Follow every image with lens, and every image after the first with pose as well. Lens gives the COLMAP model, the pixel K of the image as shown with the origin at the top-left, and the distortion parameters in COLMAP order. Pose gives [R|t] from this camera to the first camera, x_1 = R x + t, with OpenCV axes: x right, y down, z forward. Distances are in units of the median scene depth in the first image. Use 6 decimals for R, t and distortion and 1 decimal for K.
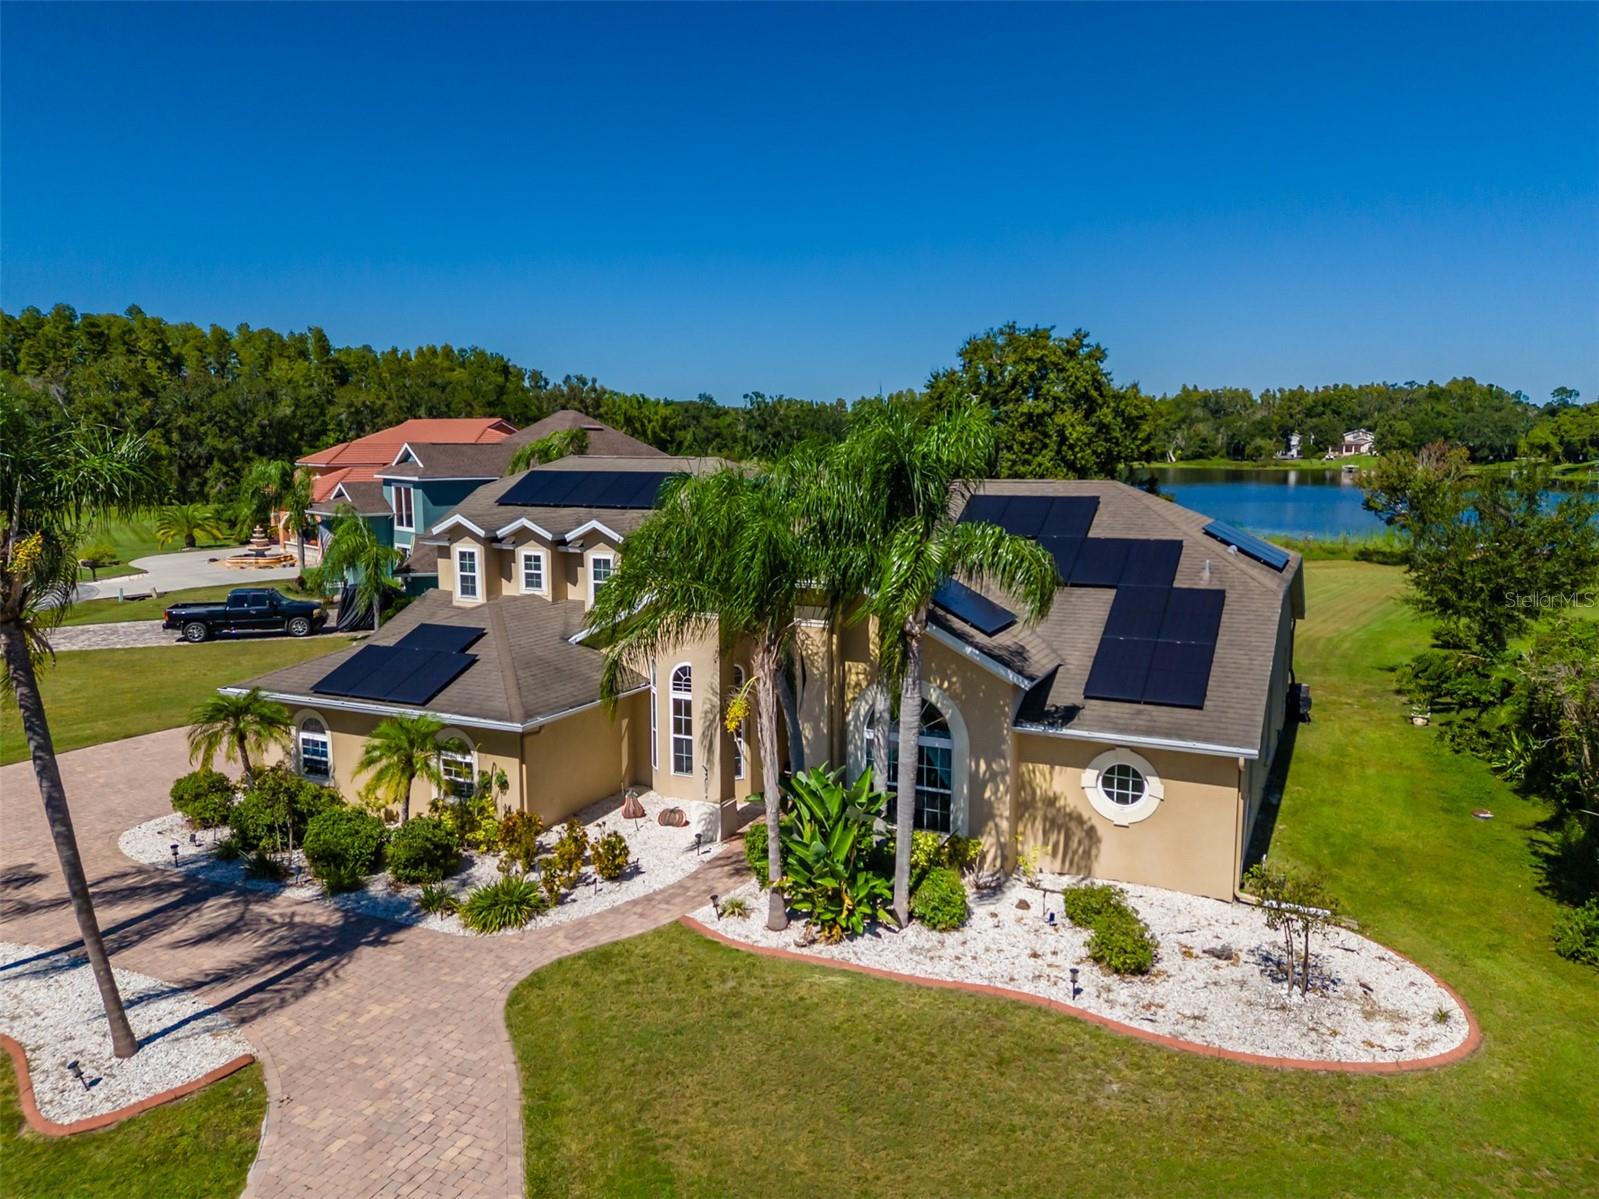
lens RADIAL K [[1165.7, 0, 798.0], [0, 1165.7, 605.1], [0, 0, 1]] dist [0.085314, -0.086712]
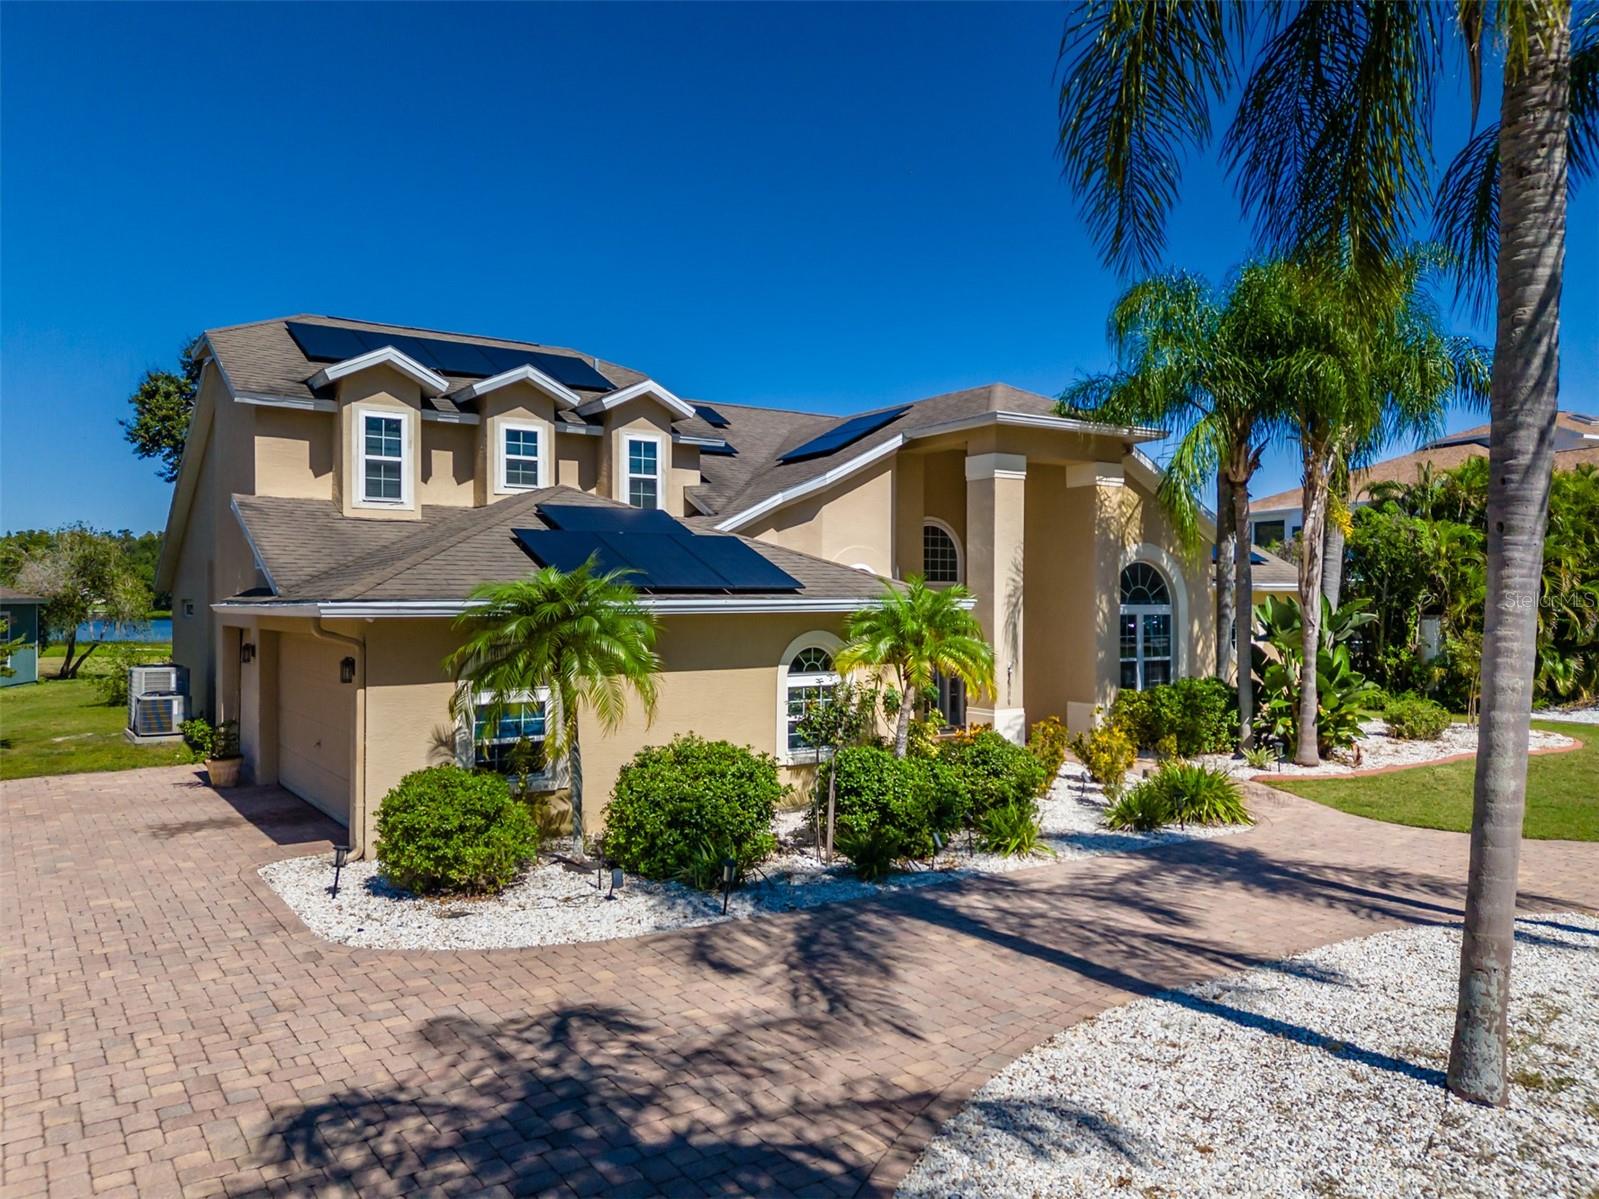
lens RADIAL K [[1165.7, 0, 801.7], [0, 1165.7, 599.7], [0, 0, 1]] dist [0.085314, -0.086712]
pose [[0.502133, -0.000271, 0.864790, -0.772370], [0.124158, 0.989663, -0.071781, 0.121781], [-0.855831, 0.143414, 0.496976, 0.646342]]
